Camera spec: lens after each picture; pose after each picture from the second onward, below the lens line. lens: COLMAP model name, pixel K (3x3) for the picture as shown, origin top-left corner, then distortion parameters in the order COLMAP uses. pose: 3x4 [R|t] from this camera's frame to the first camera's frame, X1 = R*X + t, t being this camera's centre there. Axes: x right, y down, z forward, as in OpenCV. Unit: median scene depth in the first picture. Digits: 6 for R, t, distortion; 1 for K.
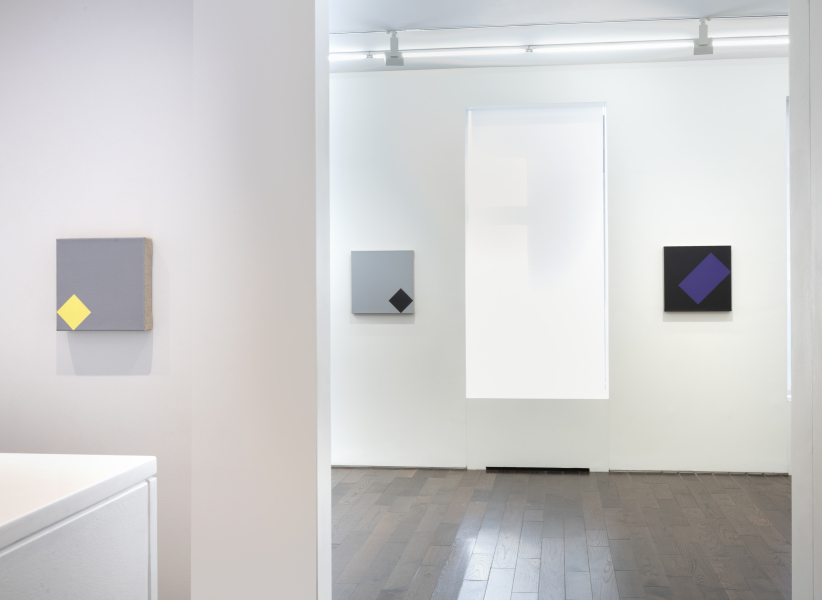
lens RADIAL K [[905.1, 0, 408.4], [0, 905.1, 293.6], [0, 0, 1]] dist [0.028190, 0.000000]
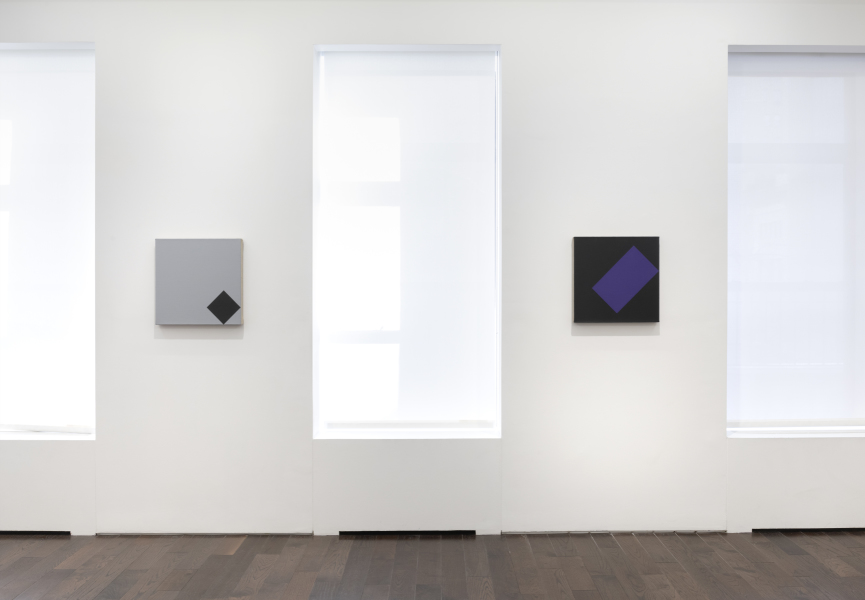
lens RADIAL K [[794.0, 0, 430.2], [0, 794.0, 301.4], [0, 0, 1]] dist [0.020225, 0.000000]
pose [[0.987697, 0.001985, 0.156365, 0.059388], [-0.003022, 0.999975, 0.006396, -0.001844], [-0.156348, -0.006790, 0.987679, 0.358761]]
